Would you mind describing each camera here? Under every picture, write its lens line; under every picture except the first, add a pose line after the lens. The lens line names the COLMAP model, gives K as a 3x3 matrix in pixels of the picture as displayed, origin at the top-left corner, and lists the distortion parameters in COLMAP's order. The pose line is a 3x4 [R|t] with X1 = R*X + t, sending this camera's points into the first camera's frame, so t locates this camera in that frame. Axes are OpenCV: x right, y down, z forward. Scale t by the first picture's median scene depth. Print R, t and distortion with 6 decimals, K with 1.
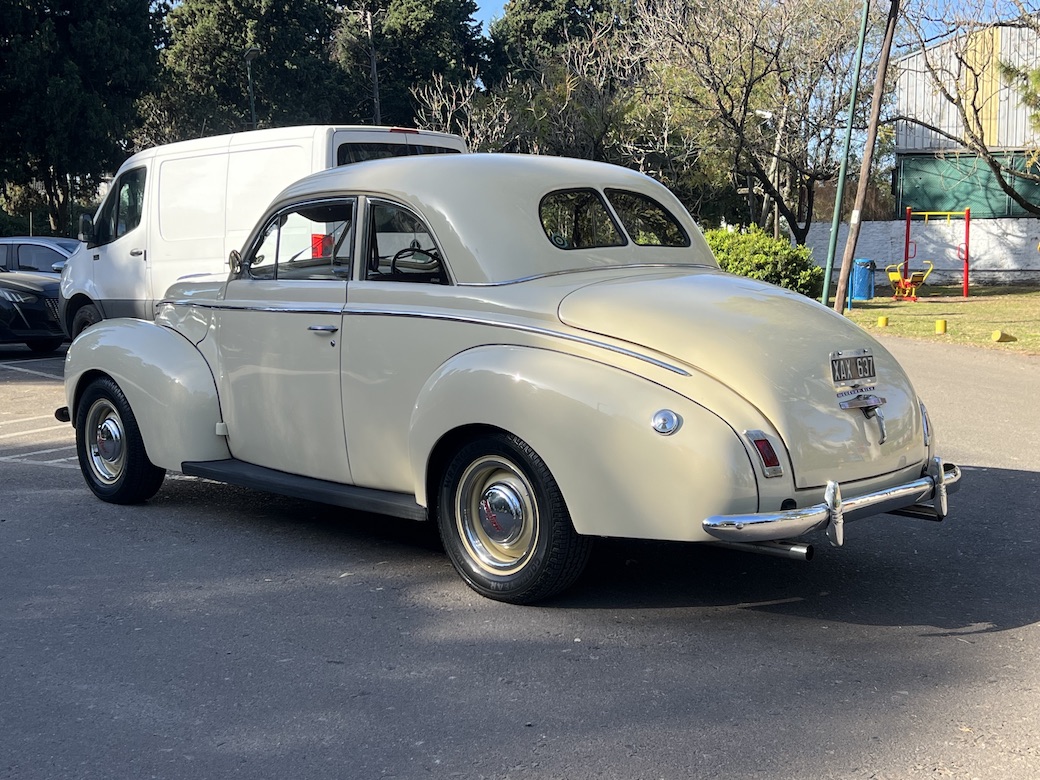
lens RADIAL K [[1336.8, 0, 520.0], [0, 1336.8, 390.0], [0, 0, 1]] dist [0.000012, -0.009190]
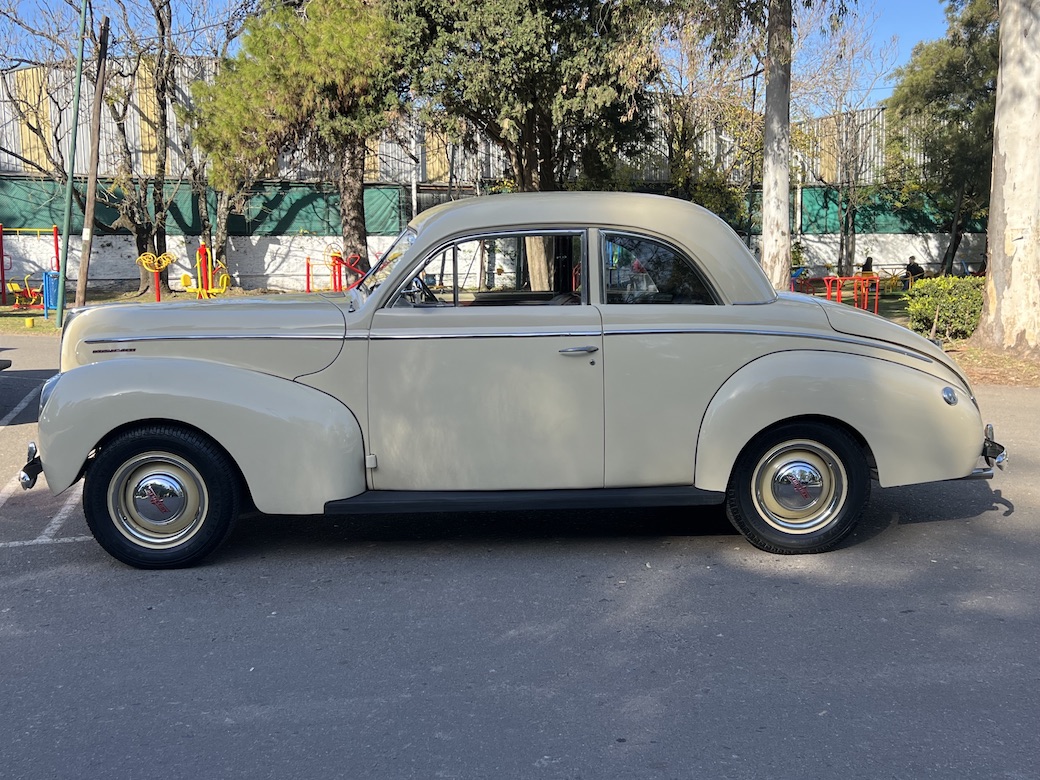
lens RADIAL K [[1105.0, 0, 517.8], [0, 1105.0, 412.2], [0, 0, 1]] dist [0.060130, -0.021080]
pose [[0.685148, -0.104812, 0.720824, -0.115647], [0.082965, 0.994382, 0.065731, -0.008149], [-0.723664, 0.014768, 0.689995, 0.057370]]
